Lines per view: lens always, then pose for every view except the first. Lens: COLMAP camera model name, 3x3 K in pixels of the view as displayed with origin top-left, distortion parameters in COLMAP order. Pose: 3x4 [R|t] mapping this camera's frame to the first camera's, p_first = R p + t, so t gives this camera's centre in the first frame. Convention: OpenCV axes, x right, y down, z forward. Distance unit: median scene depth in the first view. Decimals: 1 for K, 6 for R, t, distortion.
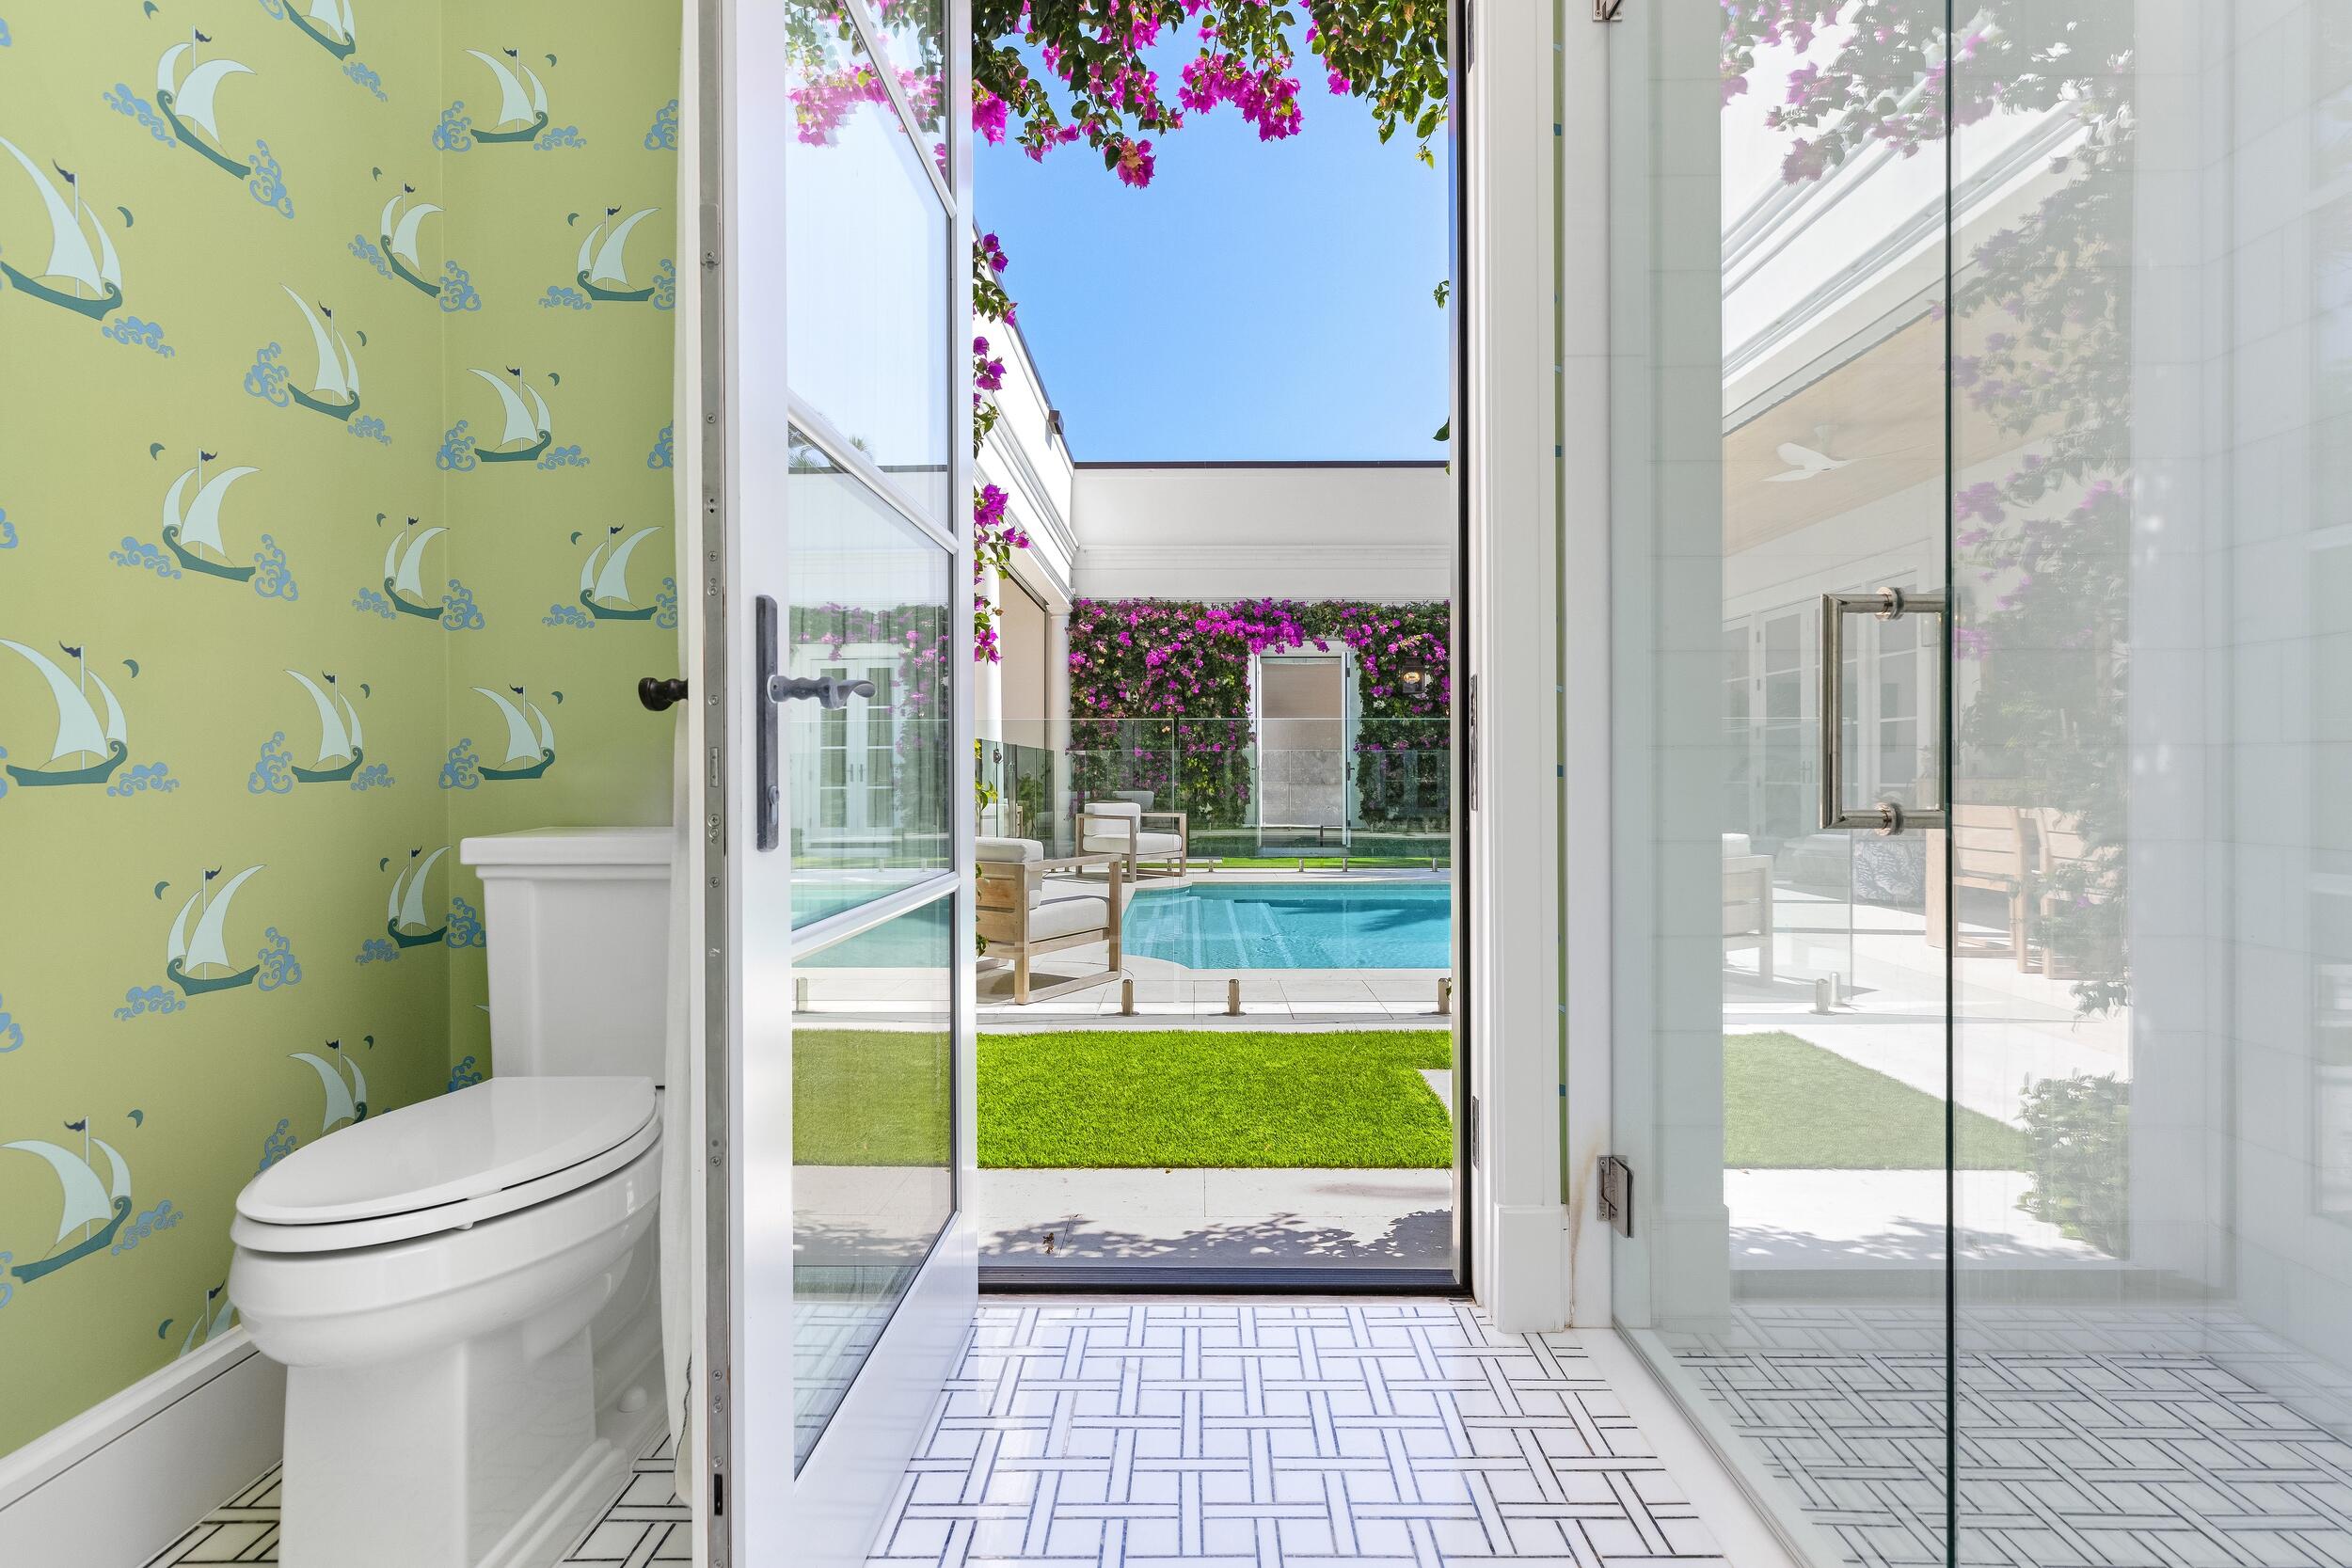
lens RADIAL K [[1112.5, 0, 1196.4], [0, 1112.5, 759.2], [0, 0, 1]] dist [0.027463, -0.012713]
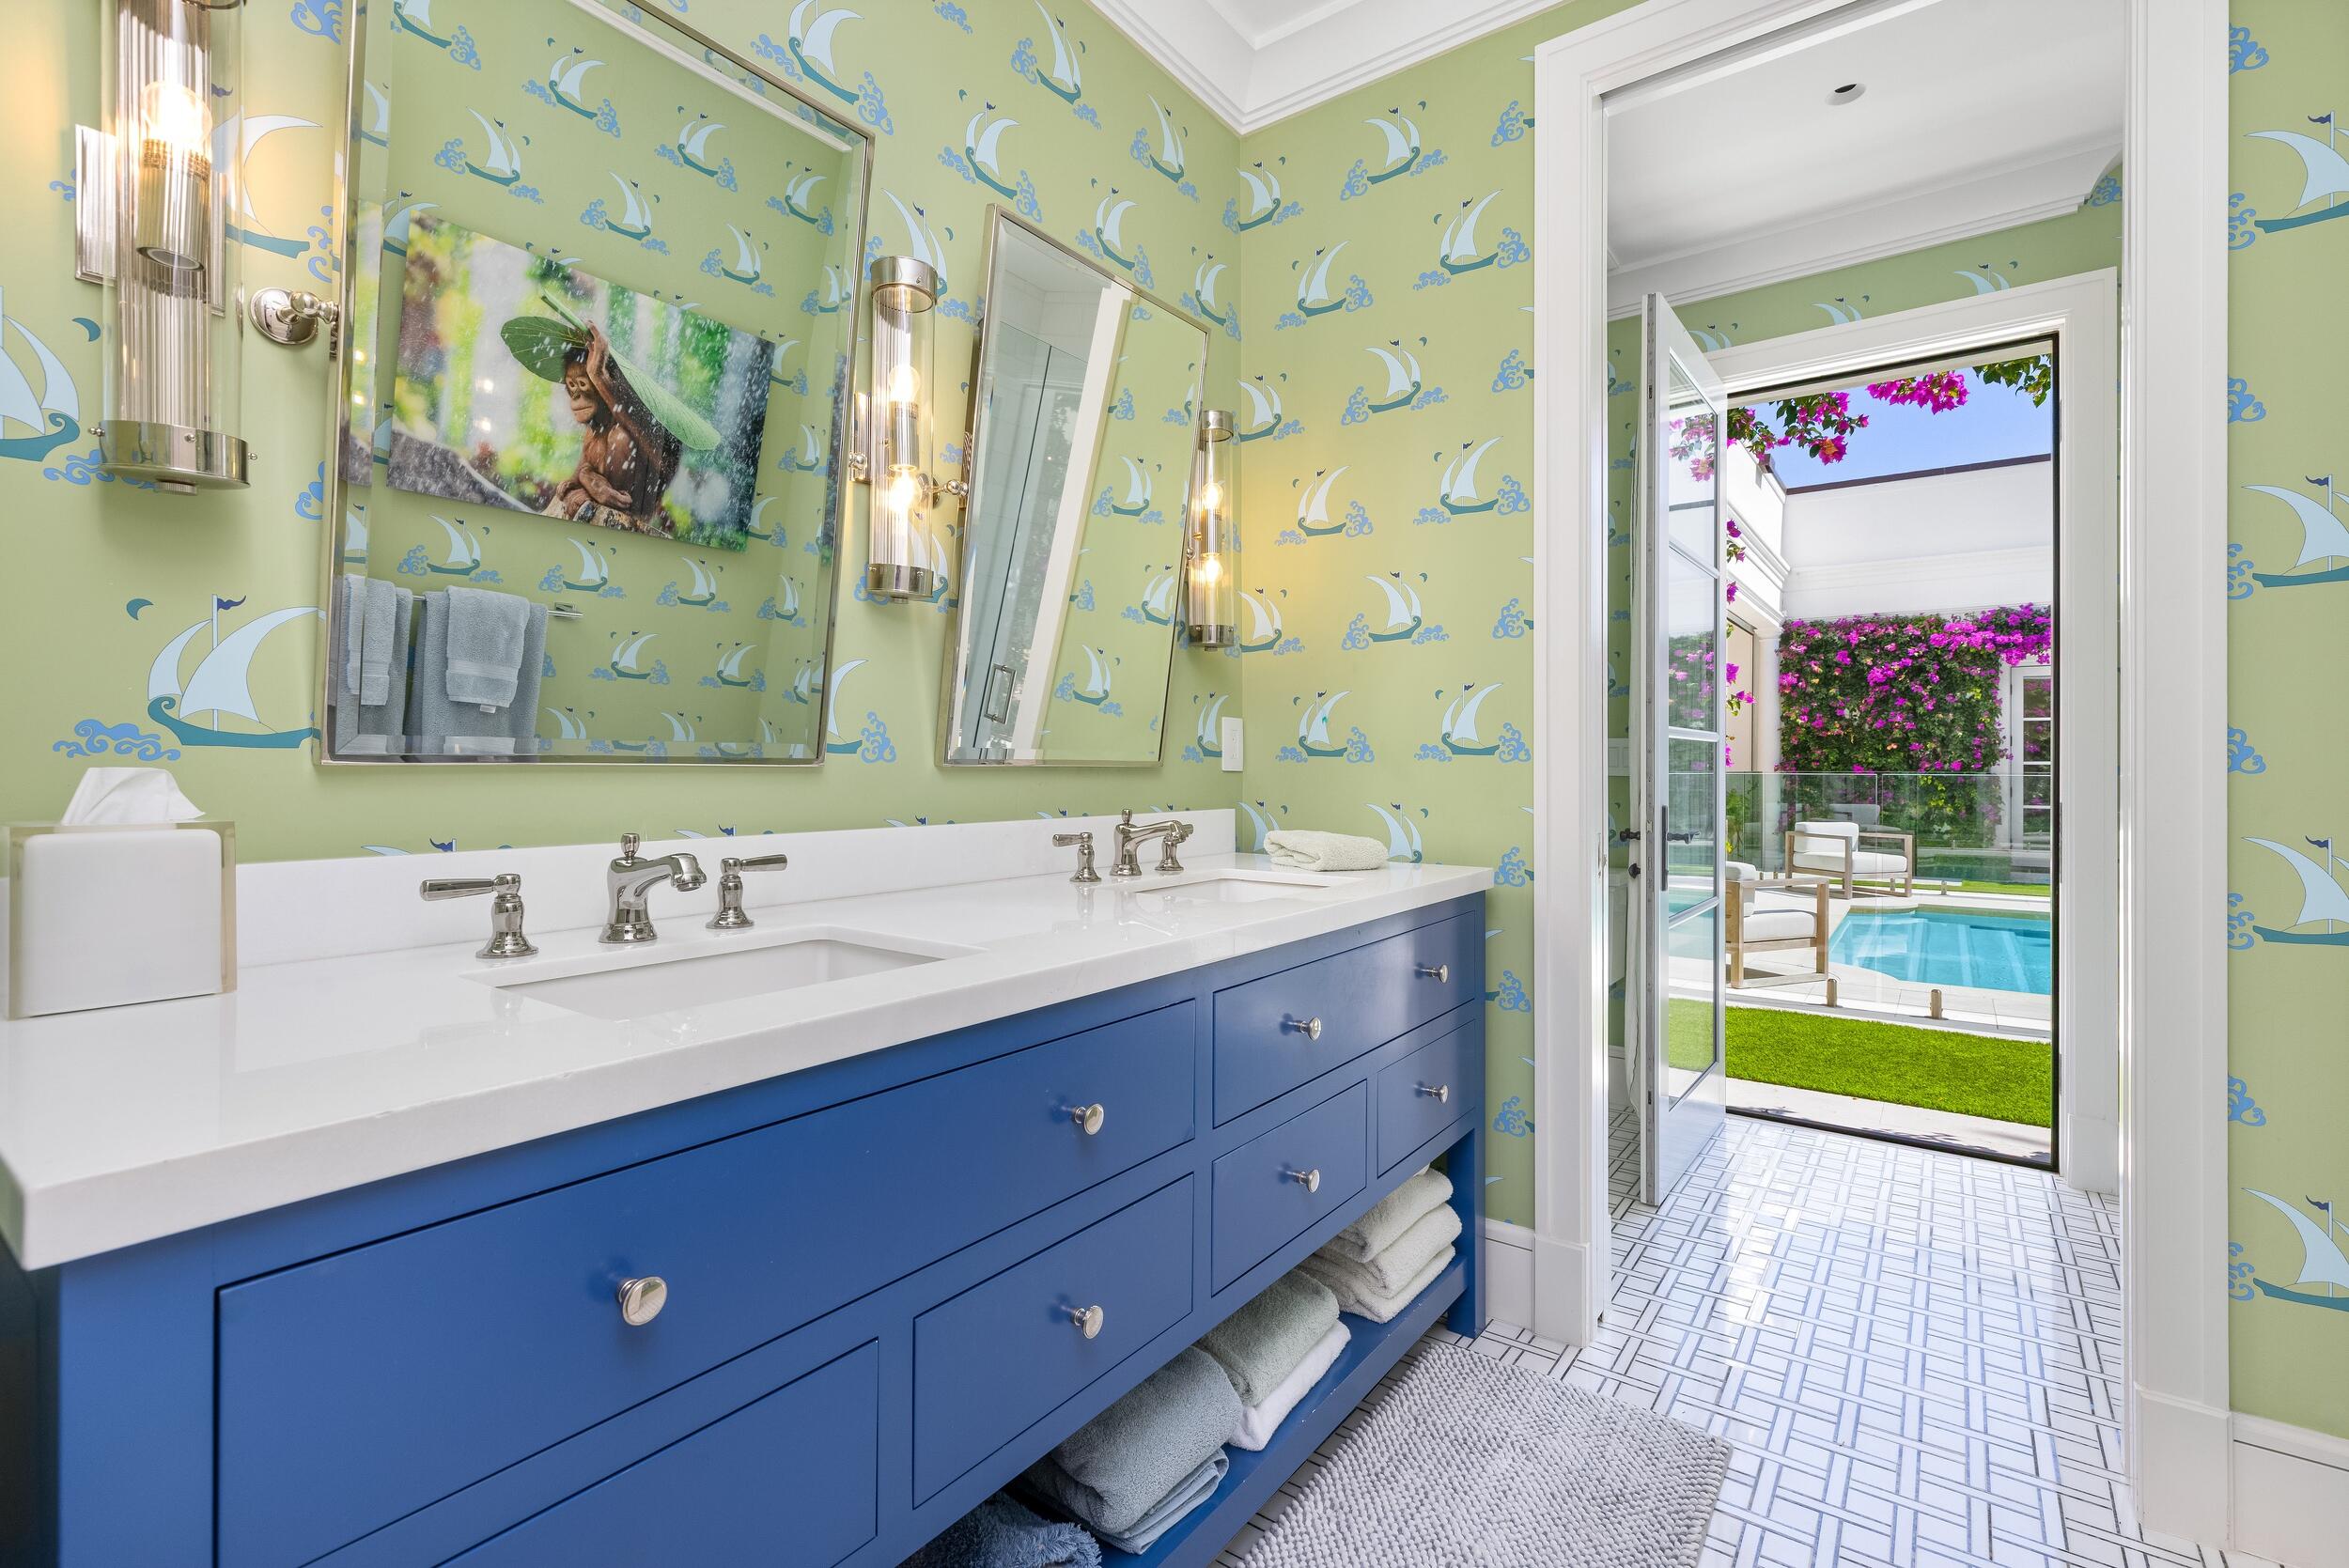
lens RADIAL K [[1070.9, 0, 1164.3], [0, 1070.9, 775.2], [0, 0, 1]] dist [0.010997, -0.000468]
pose [[0.806451, 0.007872, -0.591248, 0.086450], [0.002896, 0.999847, 0.017263, -0.103396], [0.591293, -0.015634, 0.806305, -0.781558]]
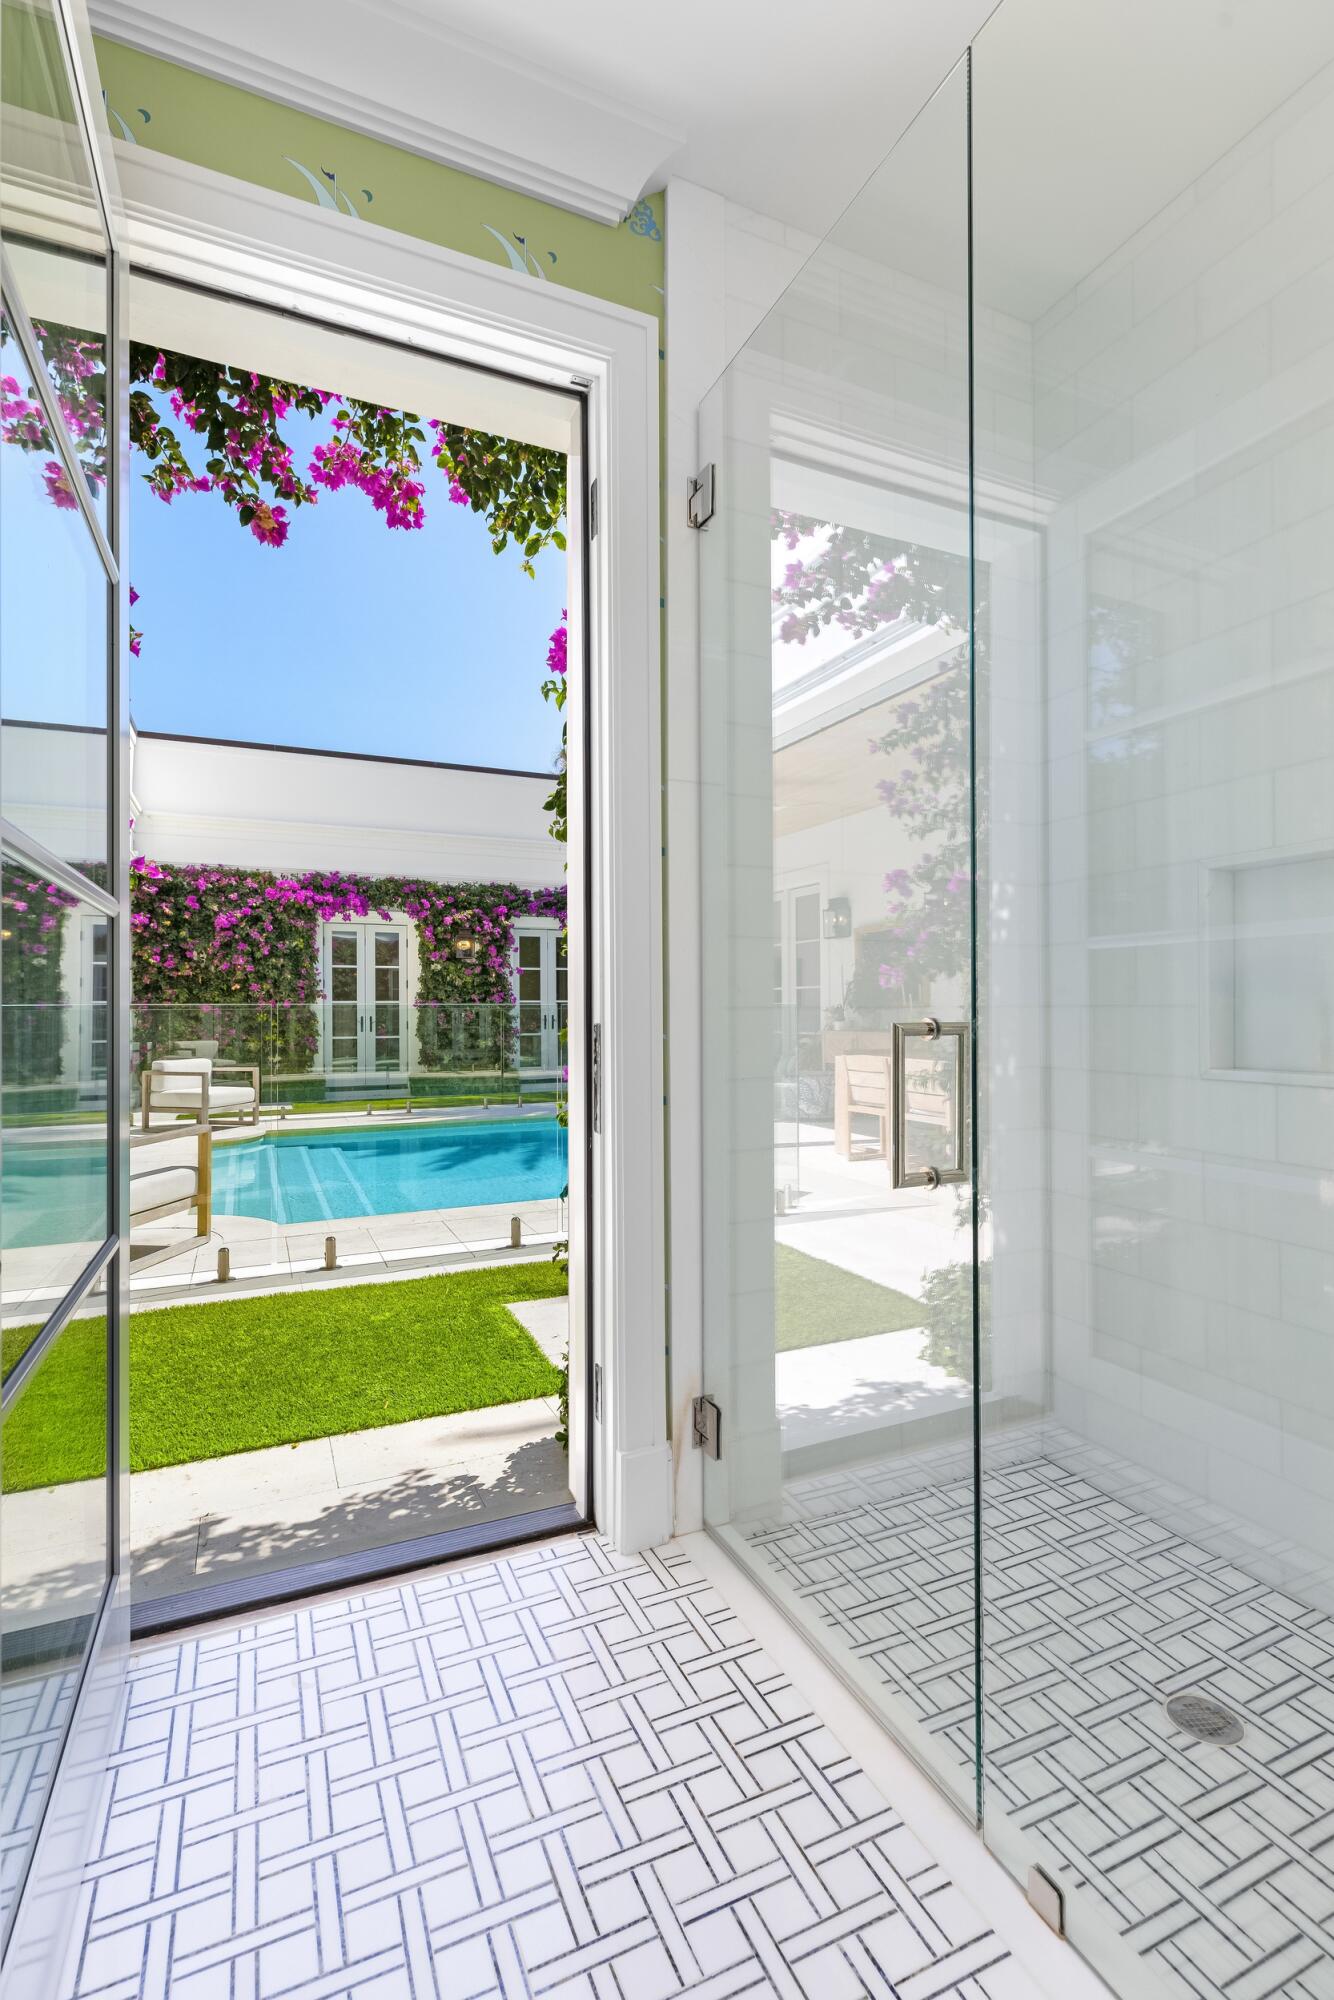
lens RADIAL K [[919.1, 0, 678.5], [0, 919.1, 994.5], [0, 0, 1]] dist [0.008858, -0.000859]
pose [[0.906870, 0.000994, 0.421409, -0.071315], [0.001511, 0.999983, -0.005609, -0.072346], [-0.421408, 0.005724, 0.906853, 0.026977]]
